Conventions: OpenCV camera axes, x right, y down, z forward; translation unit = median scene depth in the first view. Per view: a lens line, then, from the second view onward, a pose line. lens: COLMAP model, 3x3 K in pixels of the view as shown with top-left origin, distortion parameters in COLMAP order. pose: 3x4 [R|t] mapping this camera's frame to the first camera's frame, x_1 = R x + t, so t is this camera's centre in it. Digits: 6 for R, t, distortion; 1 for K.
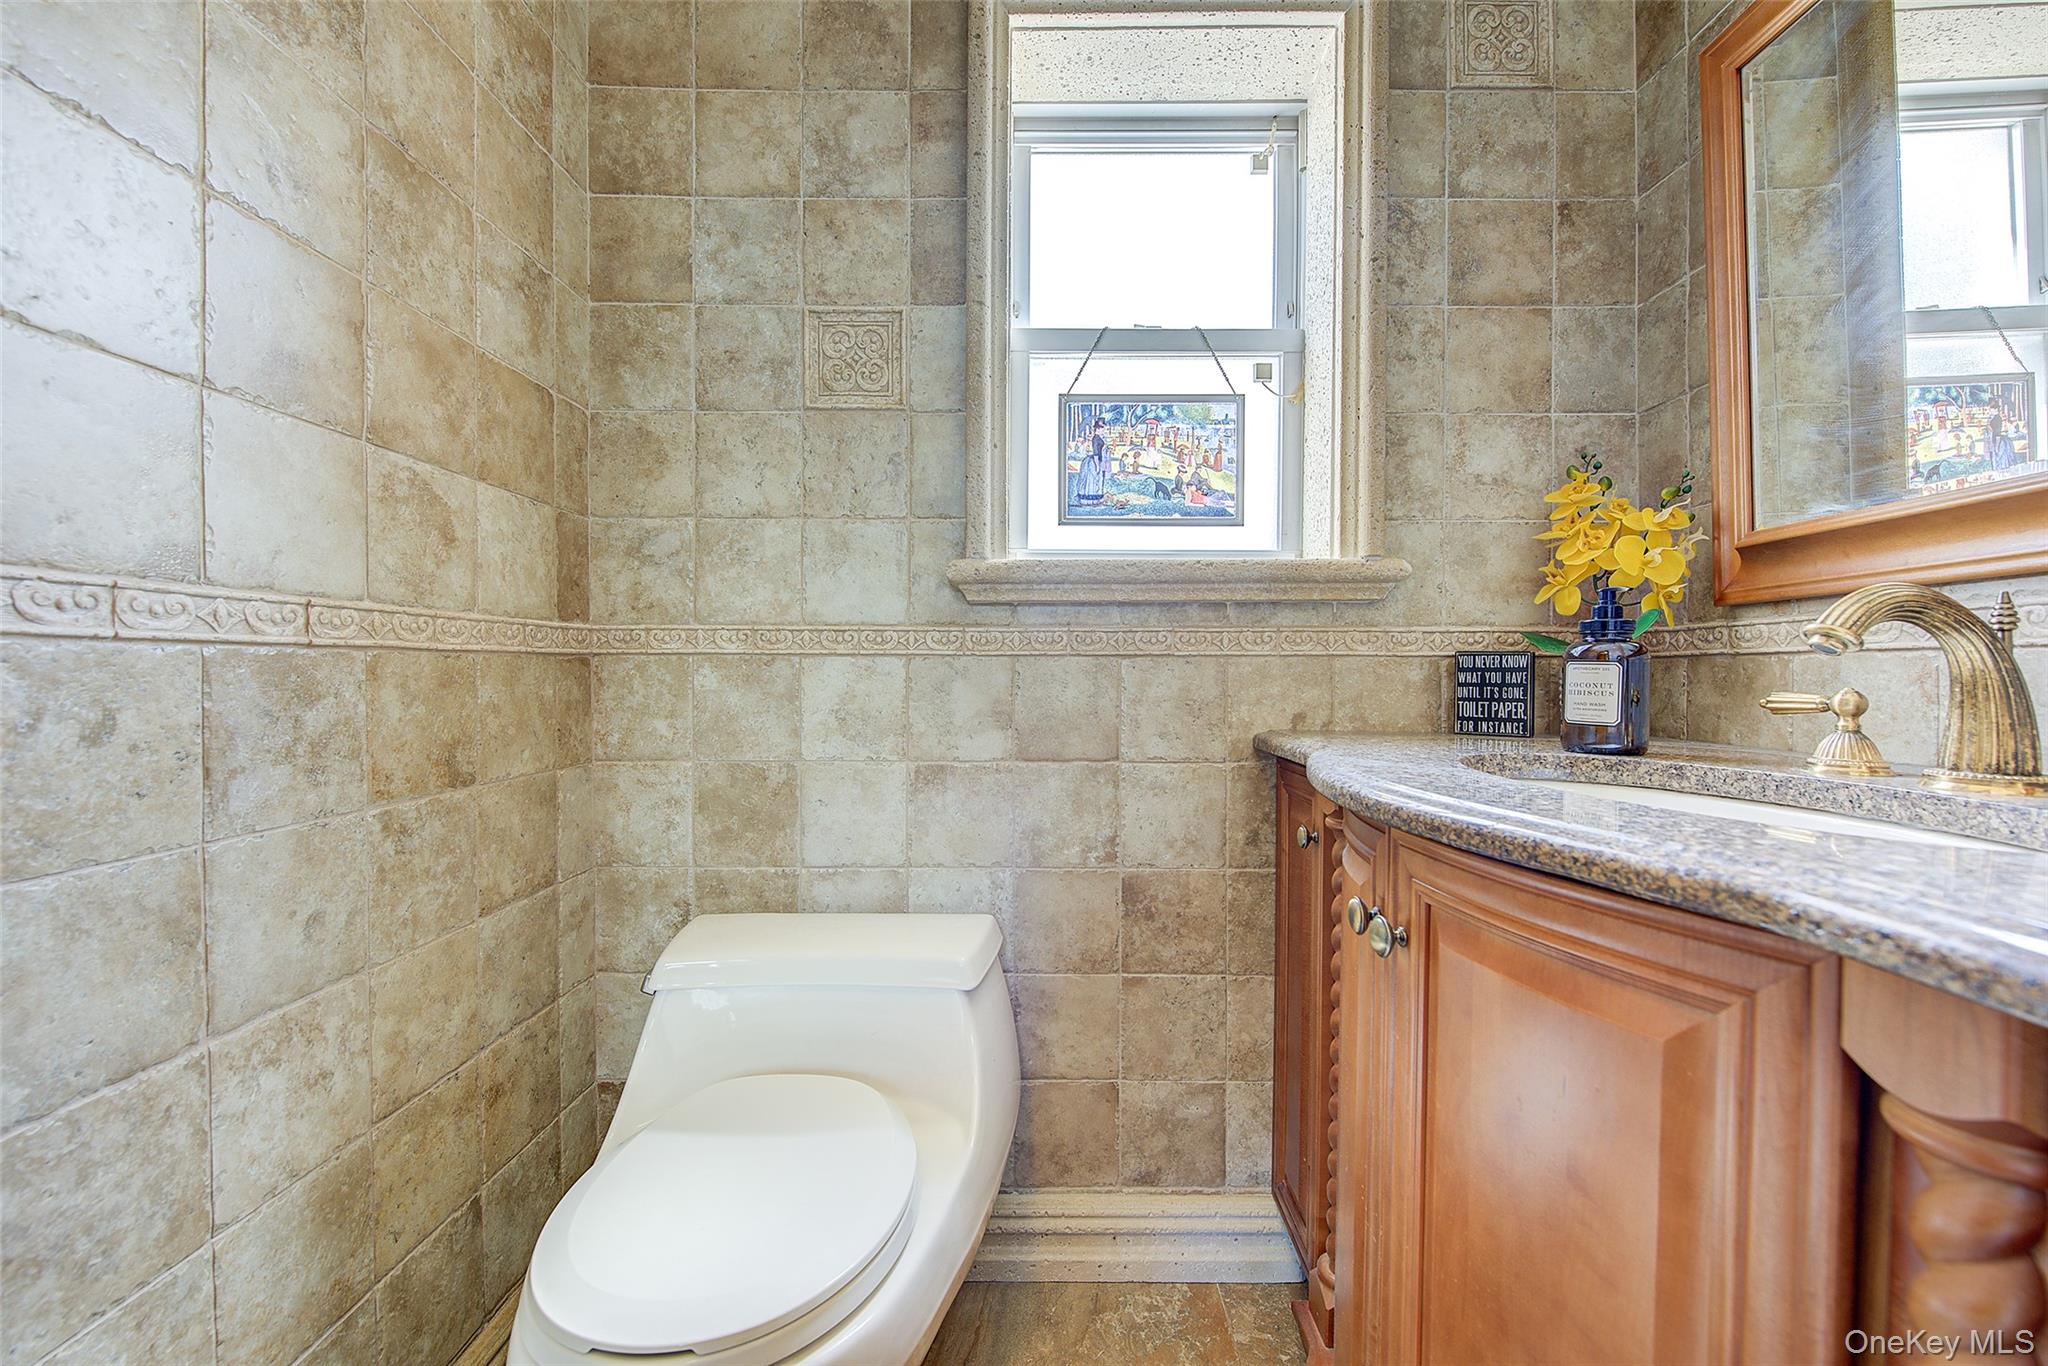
lens RADIAL K [[809.1, 0, 1025.1], [0, 809.1, 680.7], [0, 0, 1]] dist [-0.003101, -0.001799]
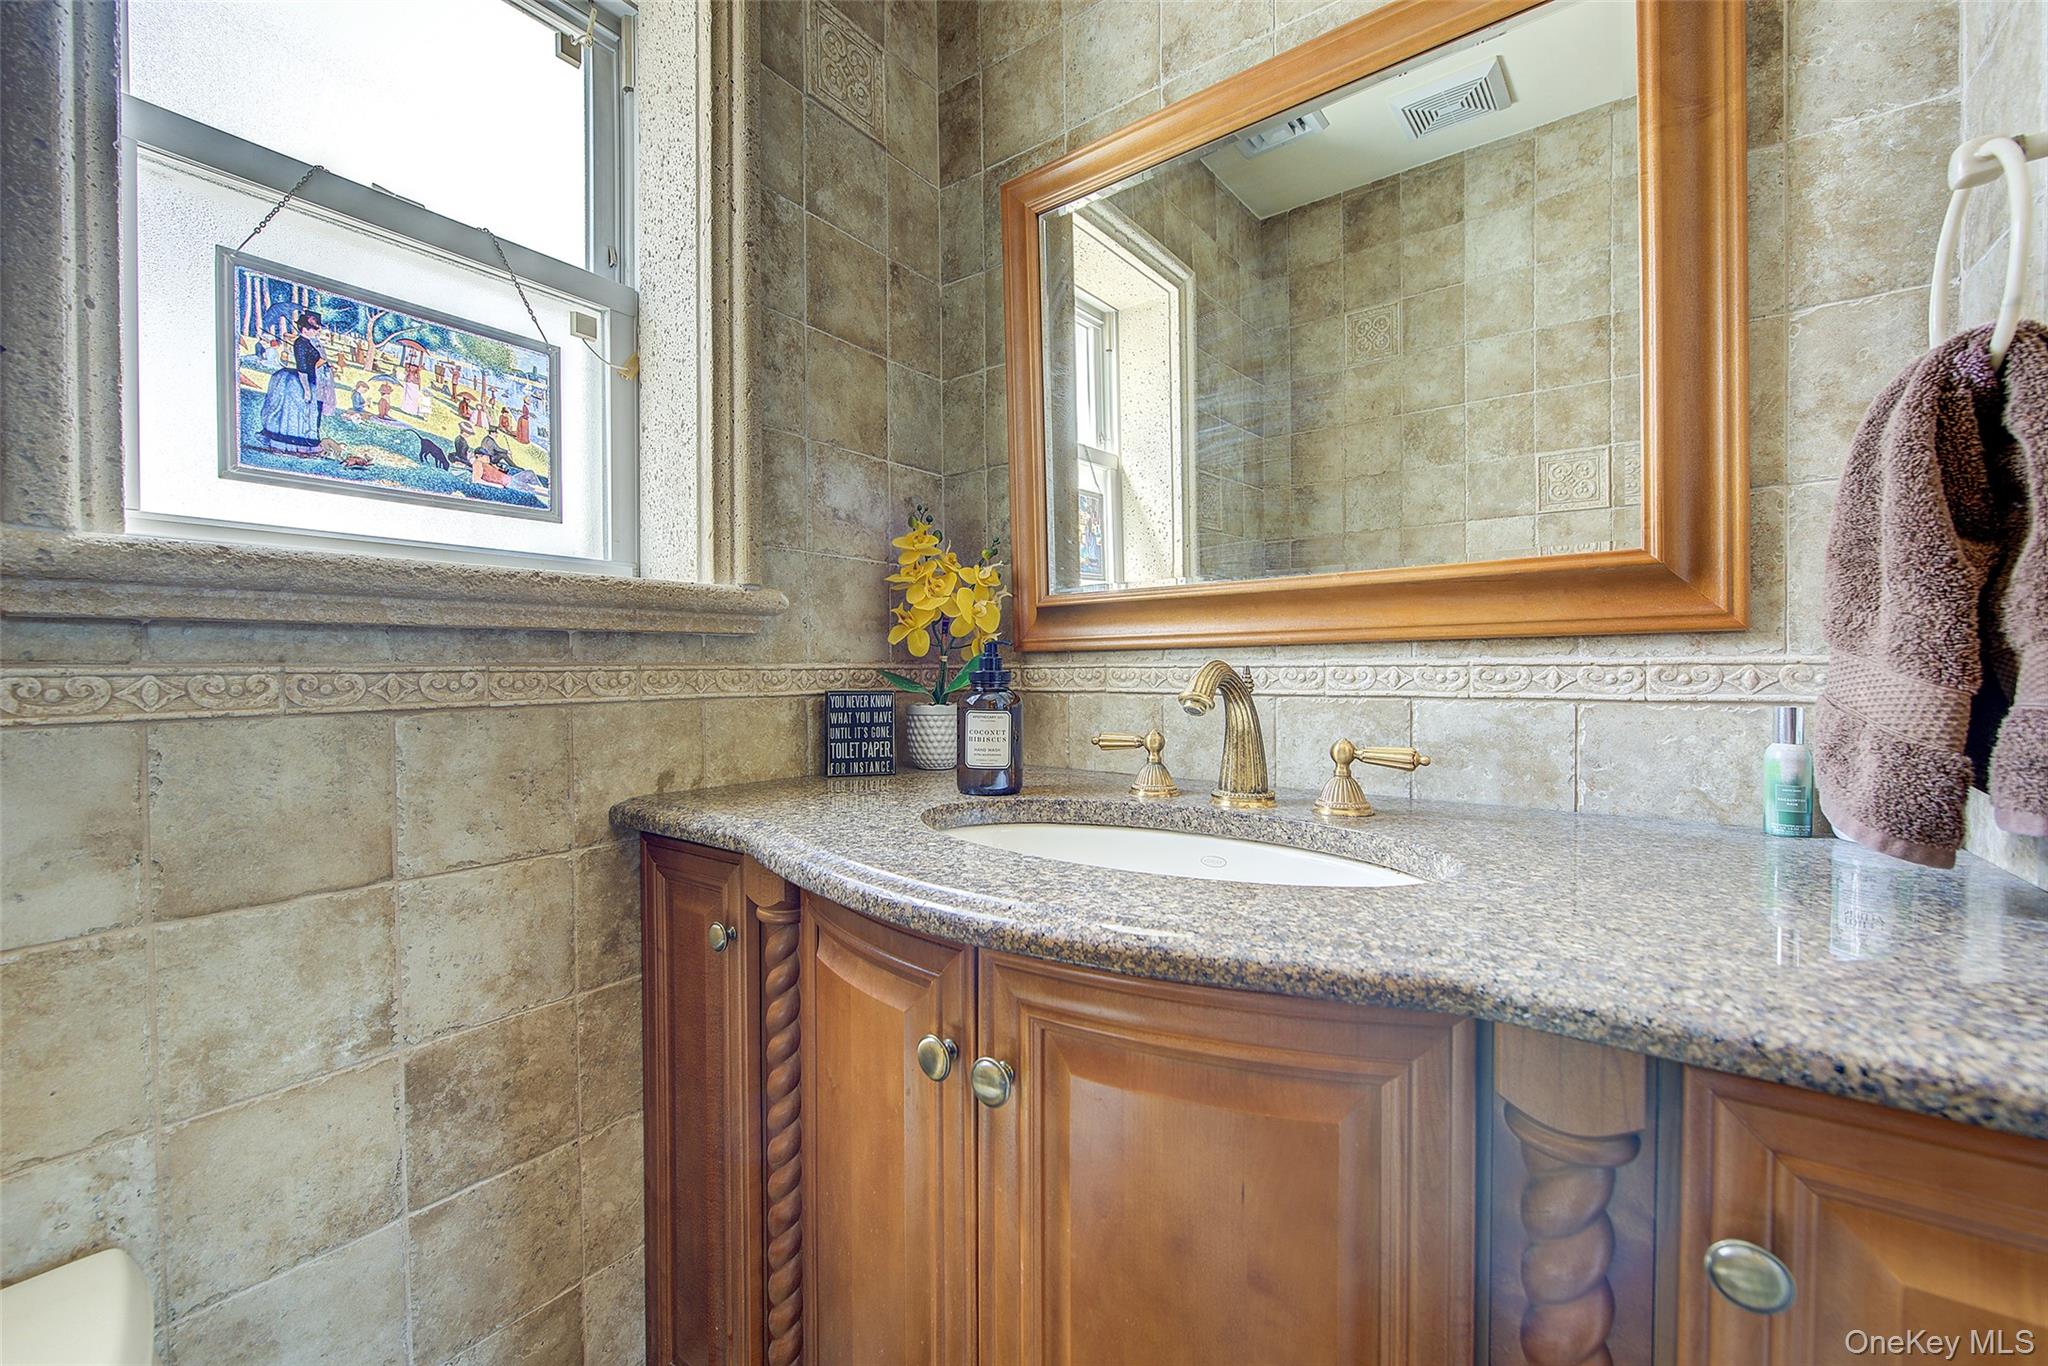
lens RADIAL K [[809.1, 0, 1027.5], [0, 809.1, 679.8], [0, 0, 1]] dist [-0.003101, -0.001799]
pose [[0.574829, -0.019344, 0.818045, -0.110272], [0.014383, 0.999805, 0.013536, -0.057385], [-0.818147, 0.003986, 0.574995, 0.246422]]
